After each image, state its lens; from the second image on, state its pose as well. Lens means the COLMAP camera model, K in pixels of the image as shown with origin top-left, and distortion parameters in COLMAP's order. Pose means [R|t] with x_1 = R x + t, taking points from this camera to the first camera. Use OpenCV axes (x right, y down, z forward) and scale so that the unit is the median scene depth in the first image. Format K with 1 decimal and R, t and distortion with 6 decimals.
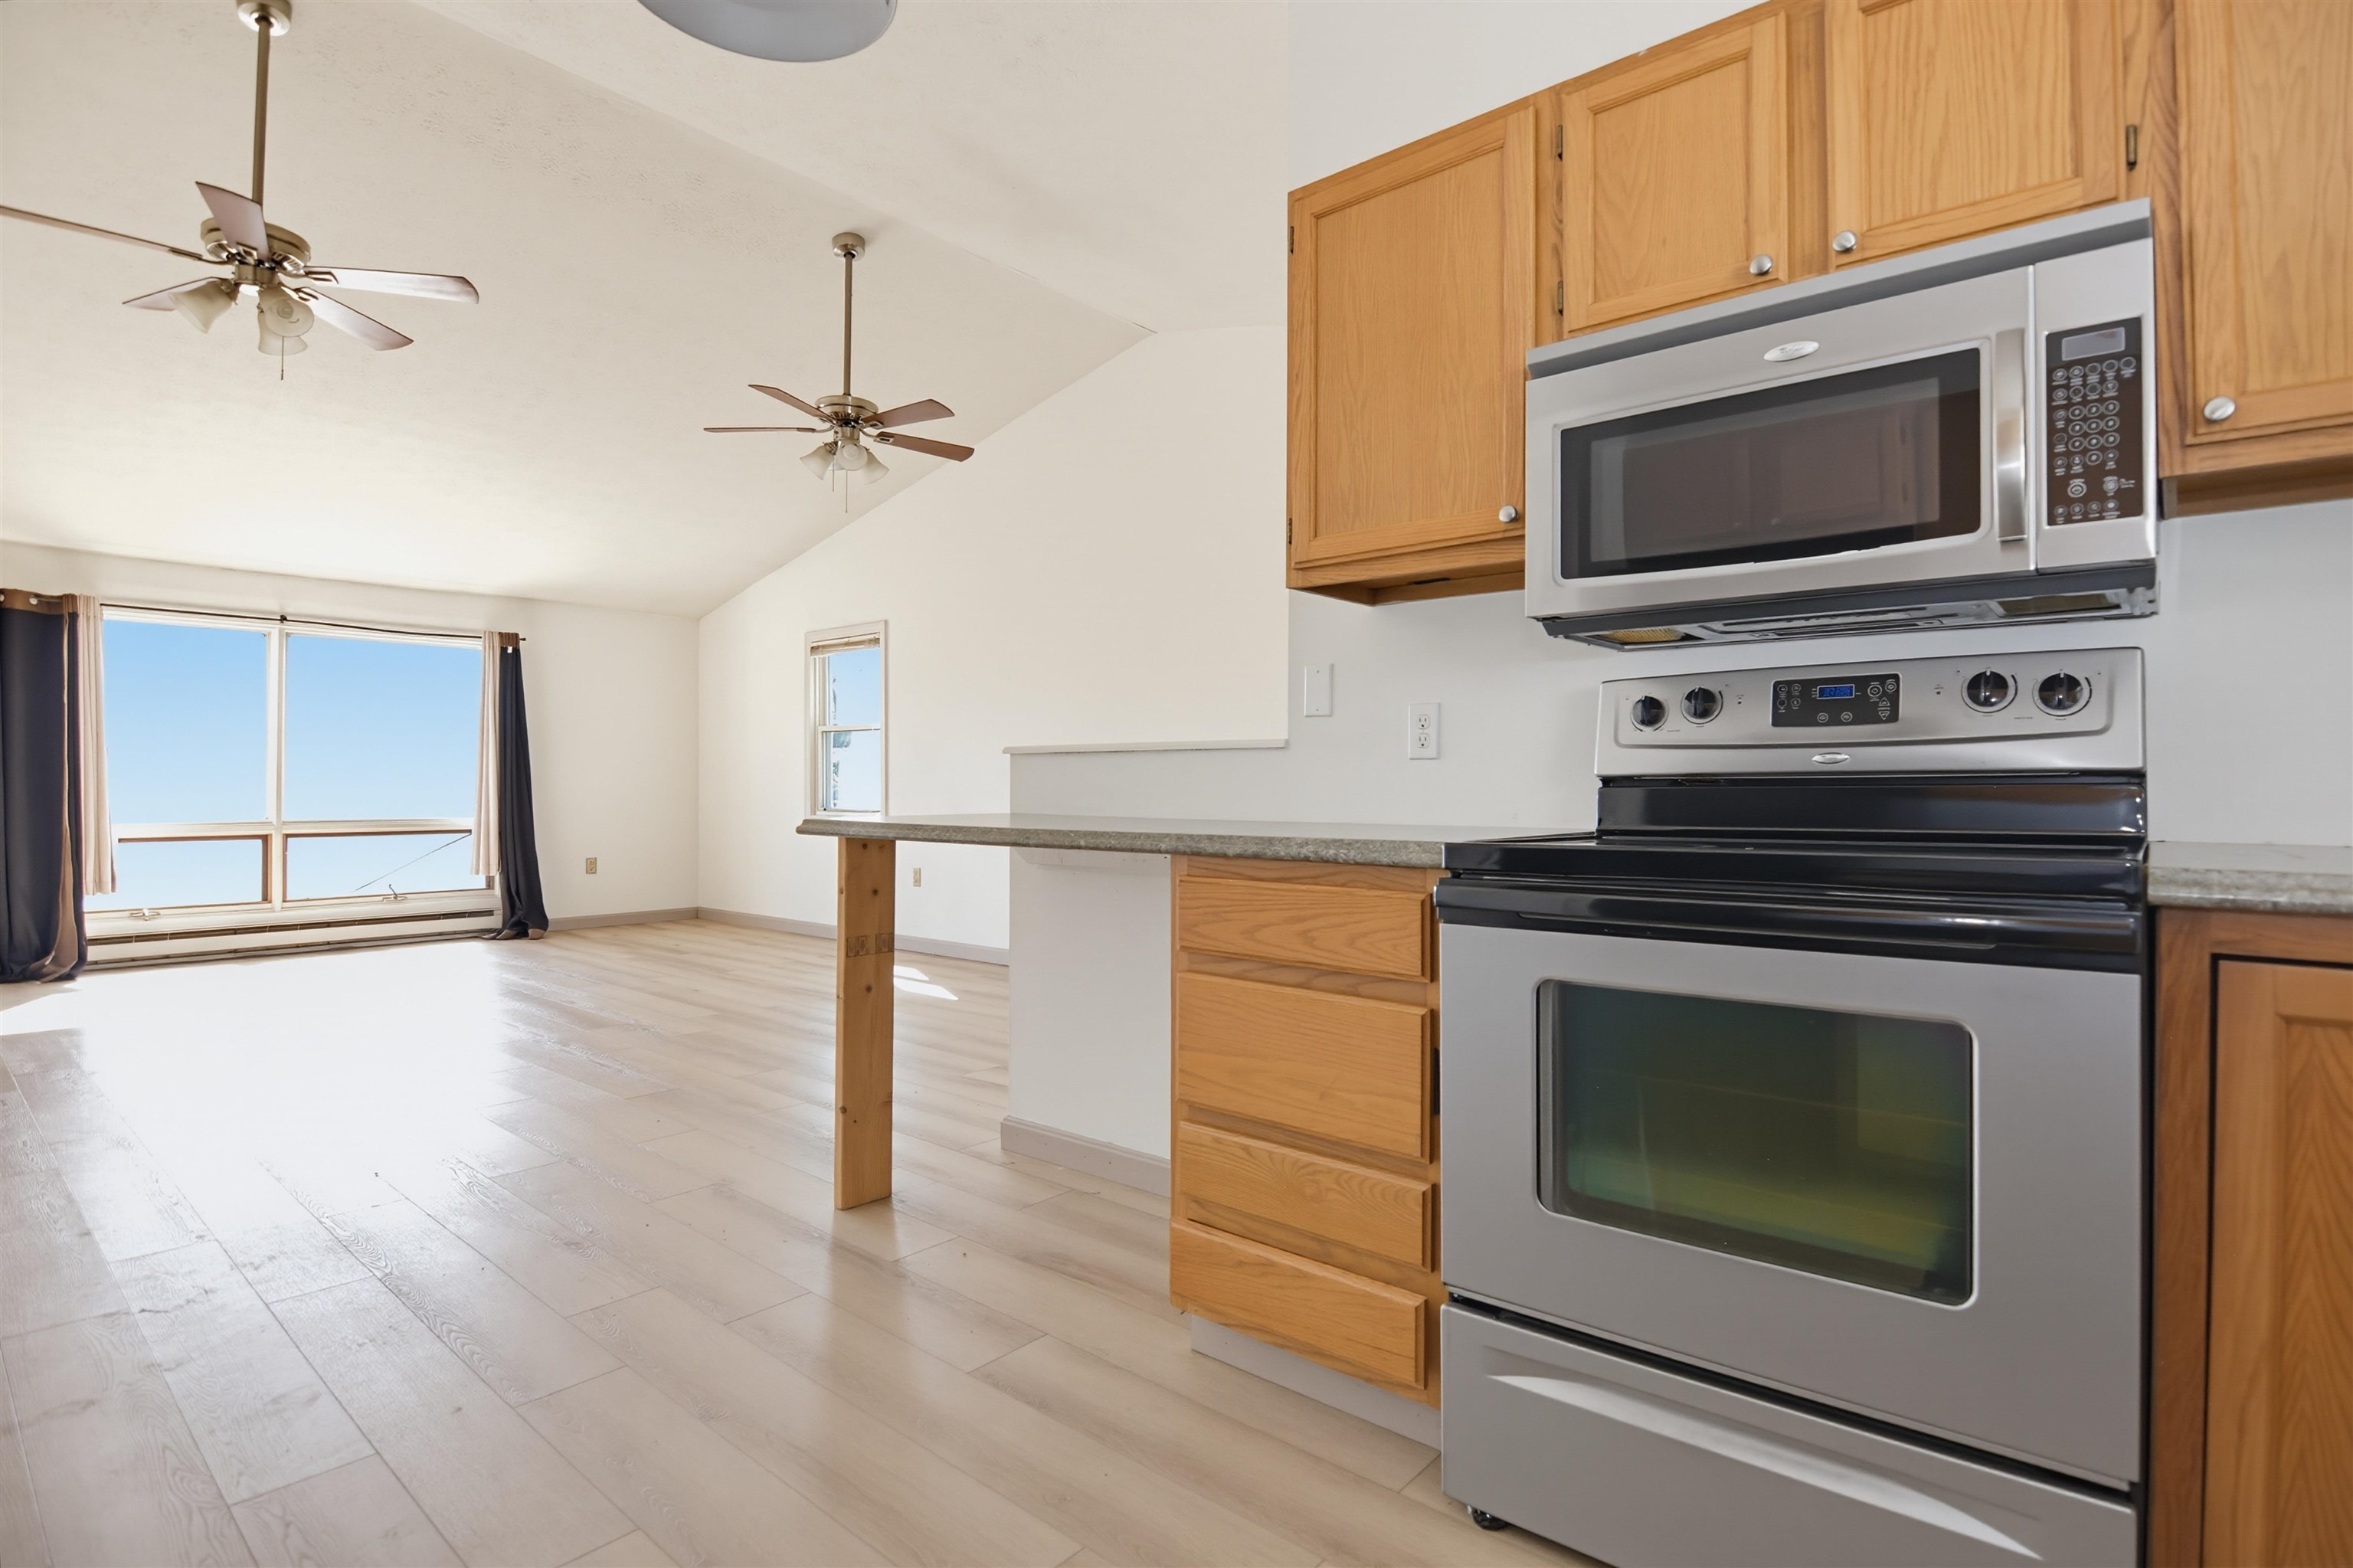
lens RADIAL K [[1185.8, 0, 1223.6], [0, 1185.8, 790.6], [0, 0, 1]] dist [-0.002747, -0.013984]
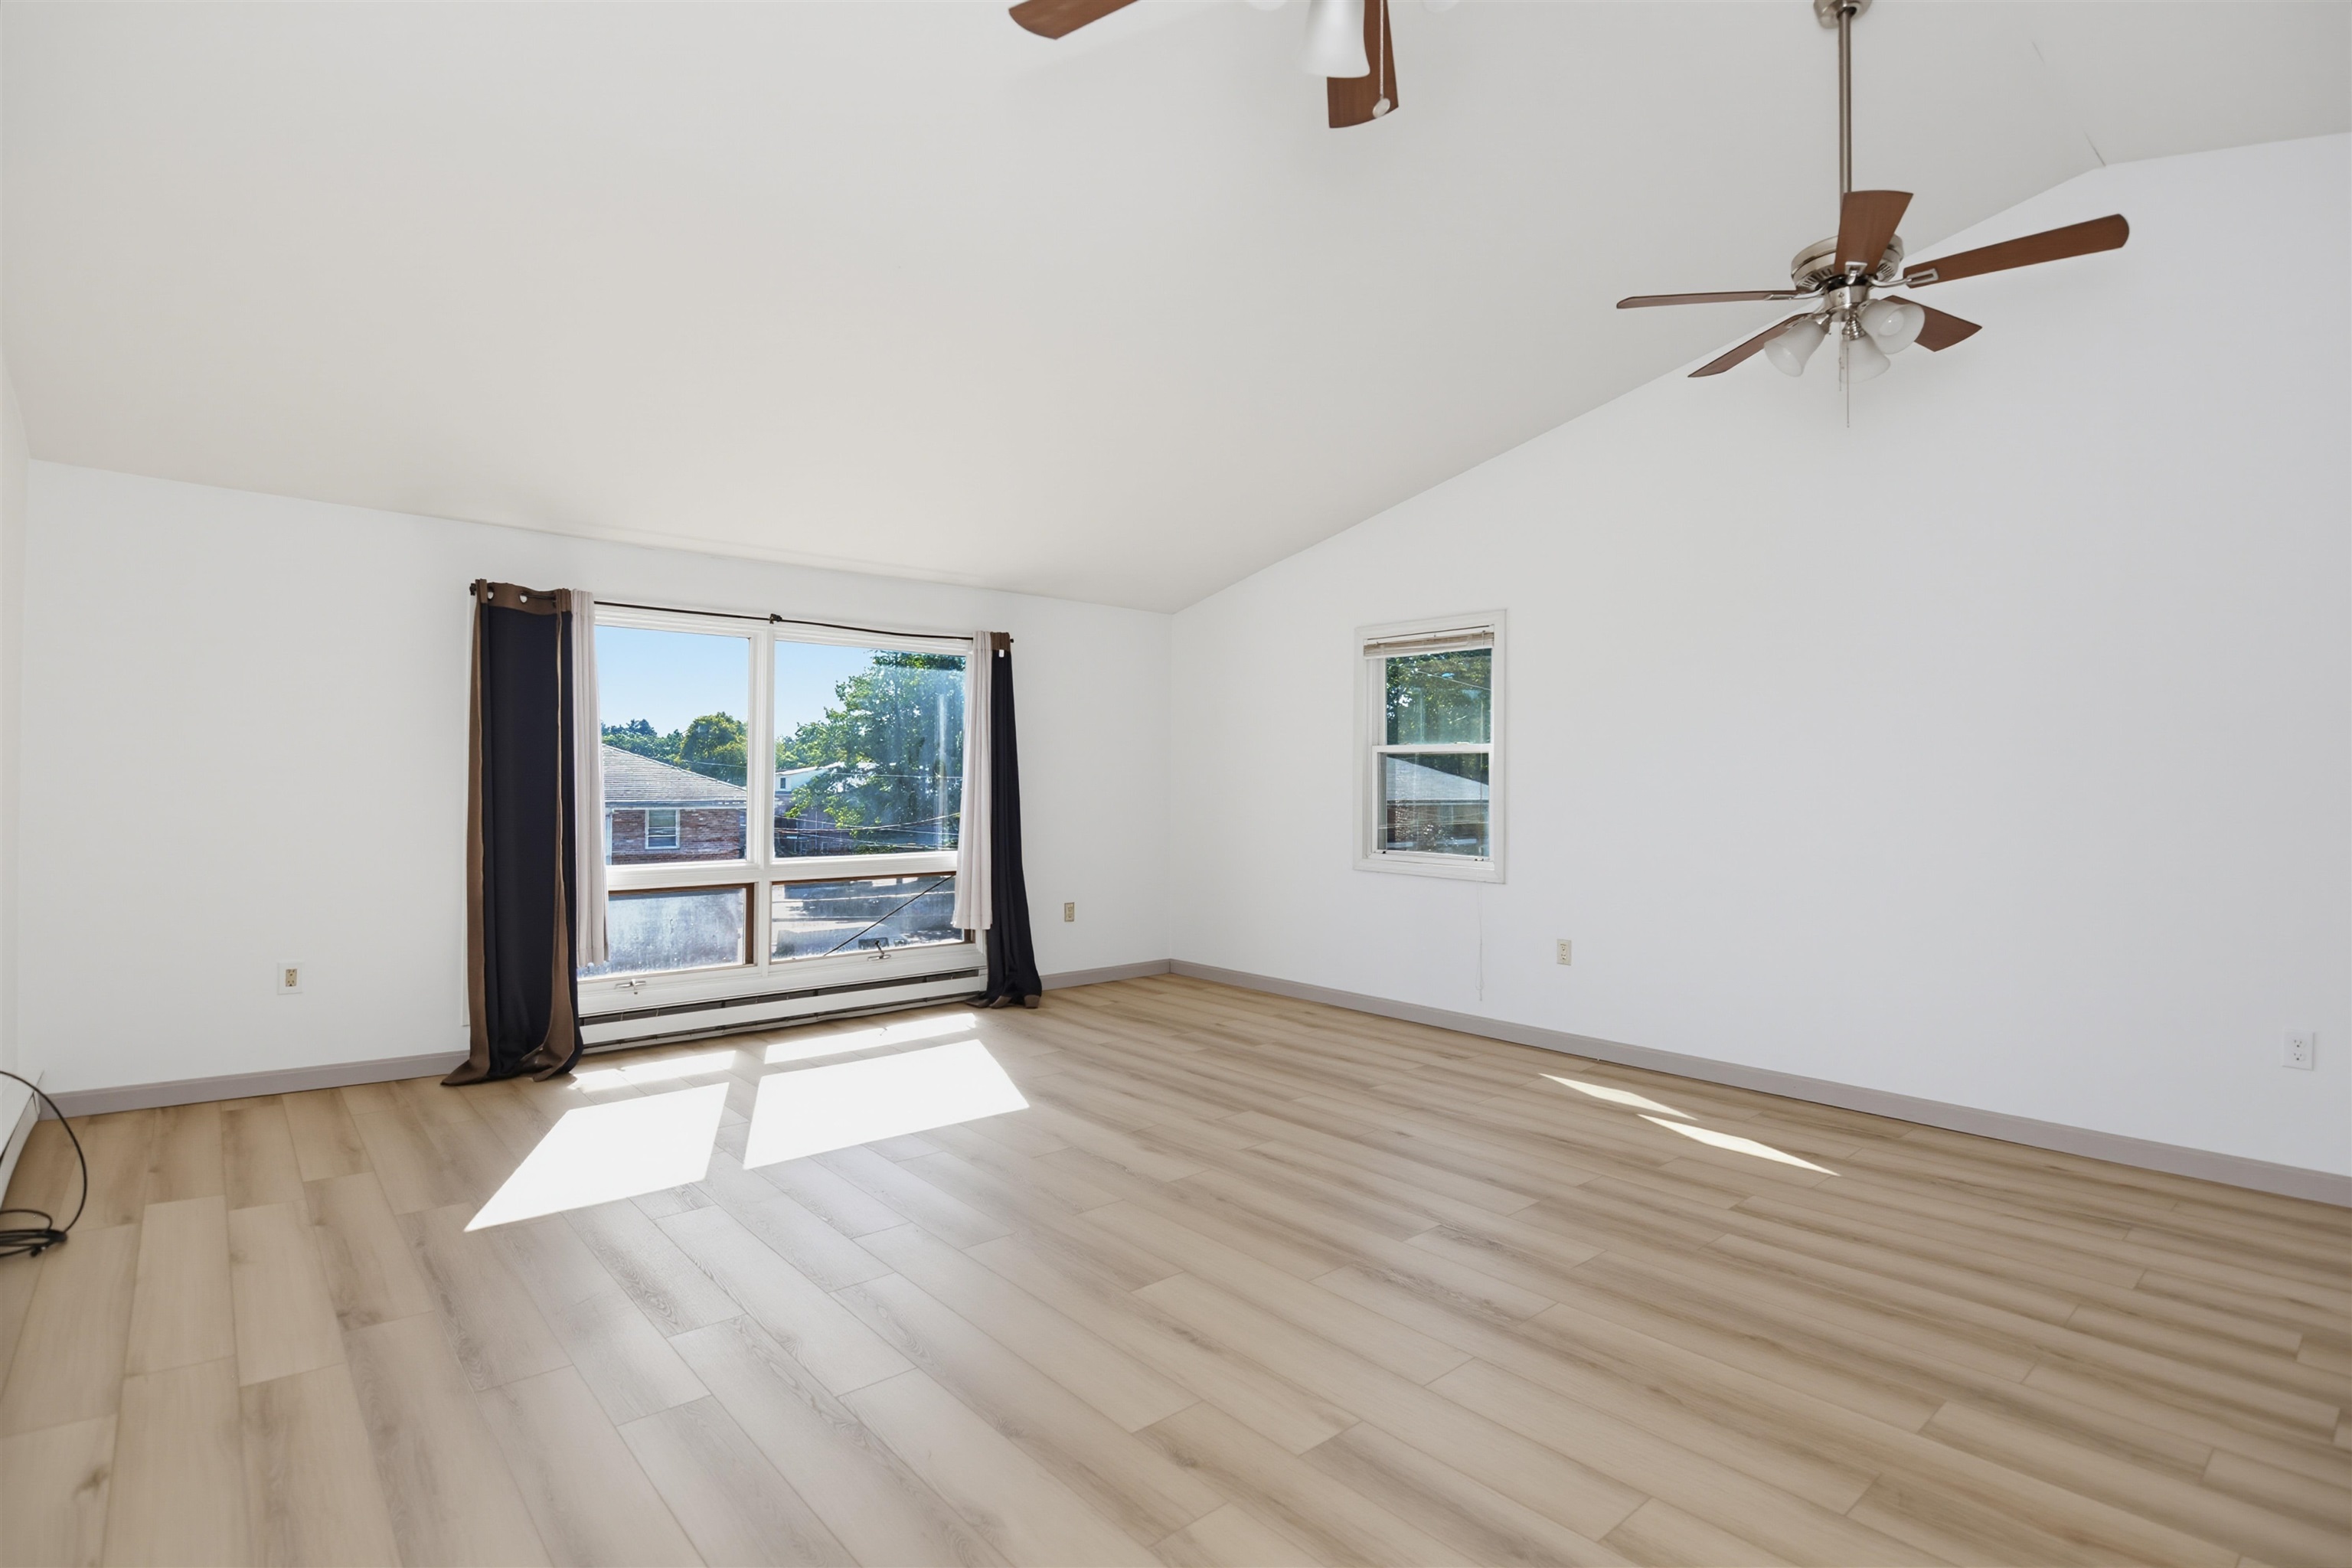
lens RADIAL K [[1151.7, 0, 1183.7], [0, 1151.7, 772.6], [0, 0, 1]] dist [0.001173, -0.013900]
pose [[0.988478, 0.001941, -0.151353, -0.445010], [-0.003135, 0.999966, -0.007648, -0.038104], [0.151333, 0.008035, 0.988450, 0.283161]]
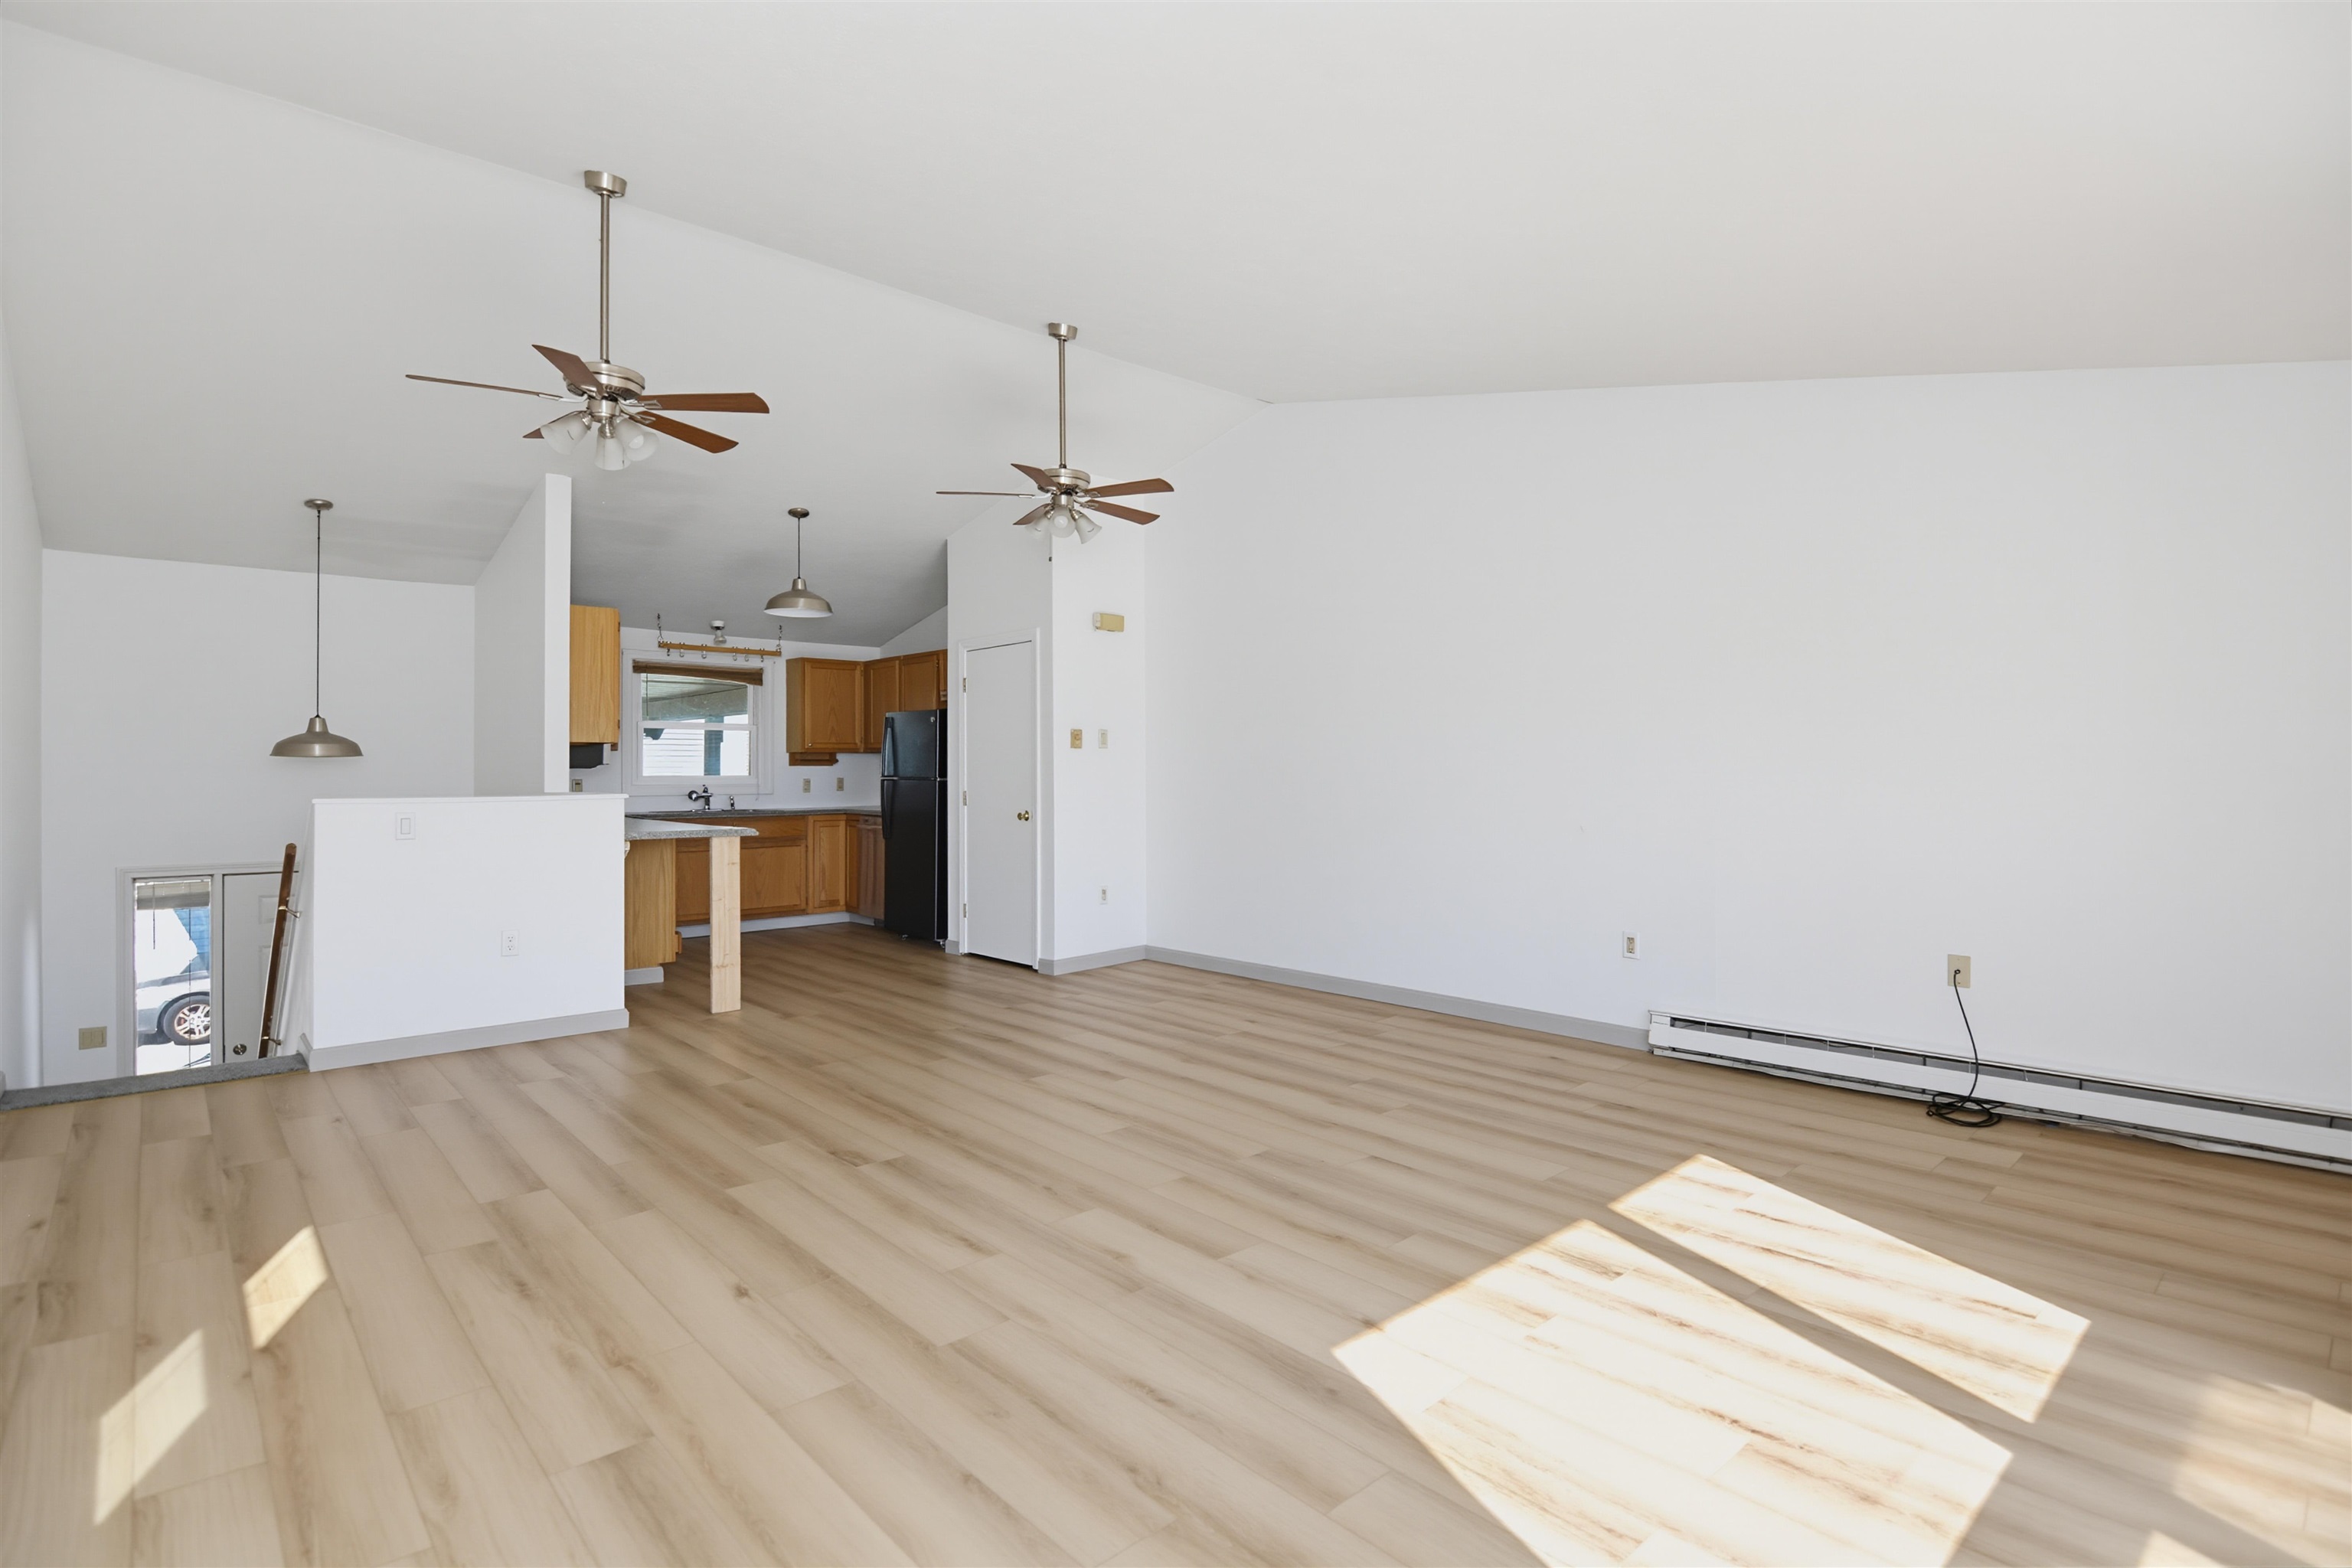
lens RADIAL K [[1135.3, 0, 1201.4], [0, 1135.3, 758.5], [0, 0, 1]] dist [-0.014455, 0.000737]
pose [[-0.993365, 0.000760, 0.115005, -0.641204], [-0.000711, 0.999919, -0.012744, -0.036042], [-0.115005, -0.012741, -0.993283, 1.340603]]
